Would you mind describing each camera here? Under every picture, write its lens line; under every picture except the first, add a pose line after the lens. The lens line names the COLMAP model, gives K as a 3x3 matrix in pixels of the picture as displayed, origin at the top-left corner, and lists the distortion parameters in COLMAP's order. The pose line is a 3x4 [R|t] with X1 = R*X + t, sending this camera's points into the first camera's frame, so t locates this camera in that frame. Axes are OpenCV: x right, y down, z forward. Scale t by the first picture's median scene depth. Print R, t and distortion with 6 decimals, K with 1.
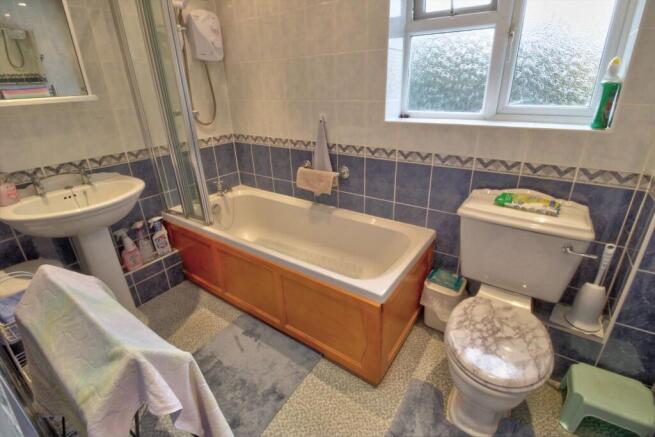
lens RADIAL K [[302.4, 0, 330.9], [0, 302.4, 210.0], [0, 0, 1]] dist [0.002230, -0.014212]
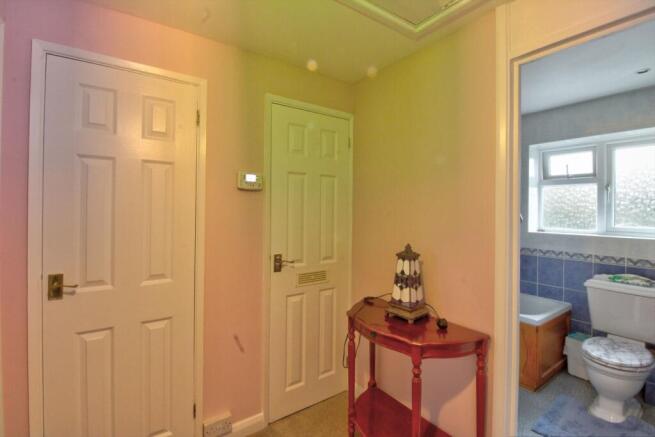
lens RADIAL K [[302.4, 0, 330.9], [0, 302.4, 210.0], [0, 0, 1]] dist [0.002230, -0.014212]
pose [[0.936154, 0.032665, -0.350069, -0.285452], [-0.160998, 0.924979, -0.344230, 0.373502], [0.312562, 0.378613, 0.871182, -0.922001]]
